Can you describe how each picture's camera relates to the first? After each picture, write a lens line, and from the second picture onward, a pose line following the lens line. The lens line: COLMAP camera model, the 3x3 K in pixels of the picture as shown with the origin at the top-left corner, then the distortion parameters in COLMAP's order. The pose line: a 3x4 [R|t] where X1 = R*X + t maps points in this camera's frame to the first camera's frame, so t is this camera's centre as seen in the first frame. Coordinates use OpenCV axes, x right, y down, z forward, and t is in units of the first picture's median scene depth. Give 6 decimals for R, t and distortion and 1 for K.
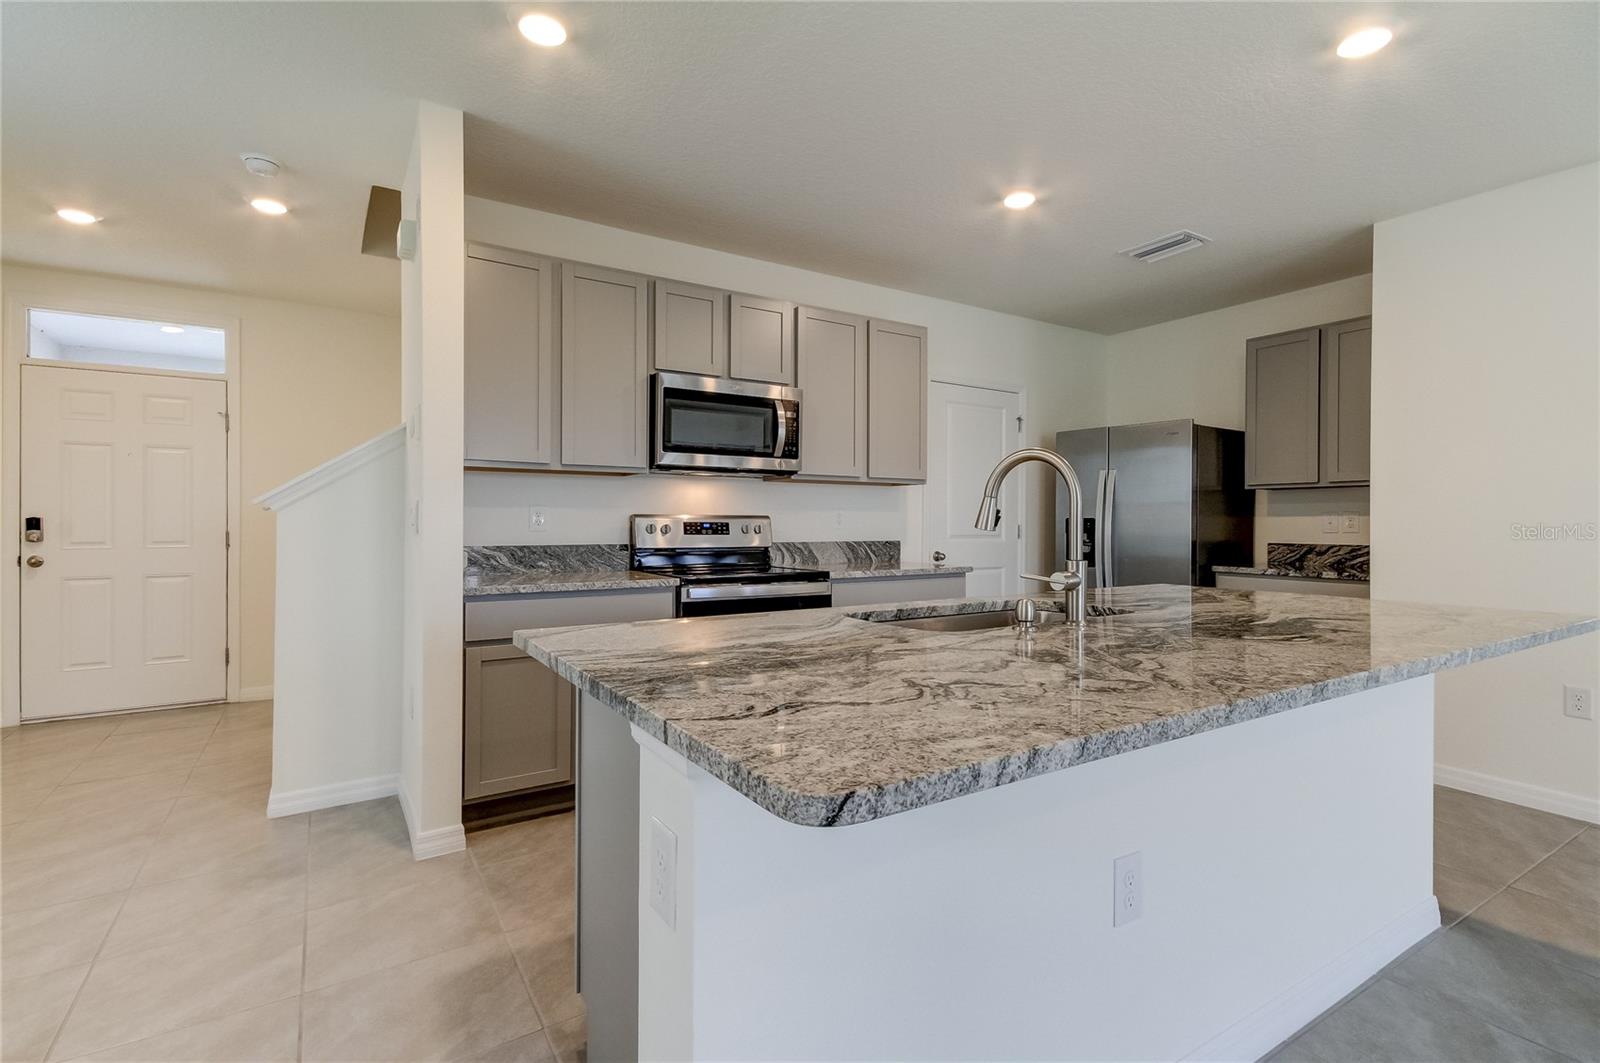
lens RADIAL K [[738.4, 0, 800.0], [0, 738.4, 531.5], [0, 0, 1]] dist [0.003481, 0.000387]
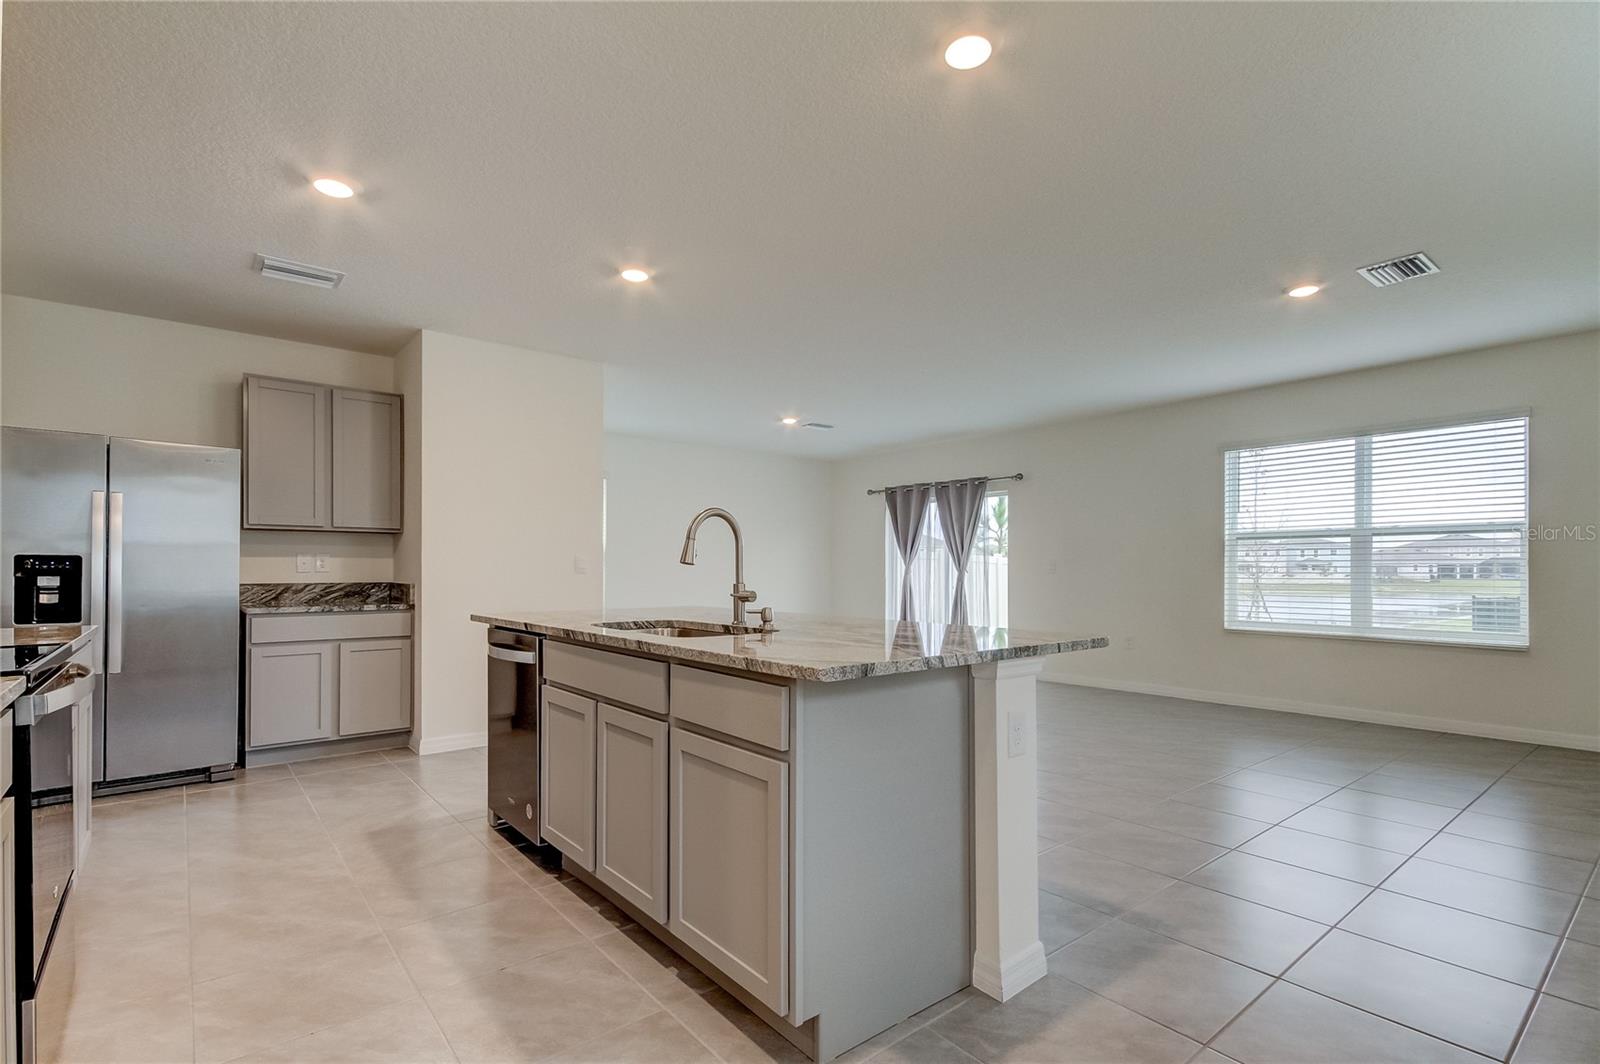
lens RADIAL K [[745.4, 0, 796.5], [0, 745.4, 566.1], [0, 0, 1]] dist [0.026576, 0.000478]
pose [[-0.130163, 0.002210, 0.991490, -0.579839], [0.012662, 0.999920, -0.000566, 0.002454], [-0.991412, 0.012480, -0.130181, 0.497983]]
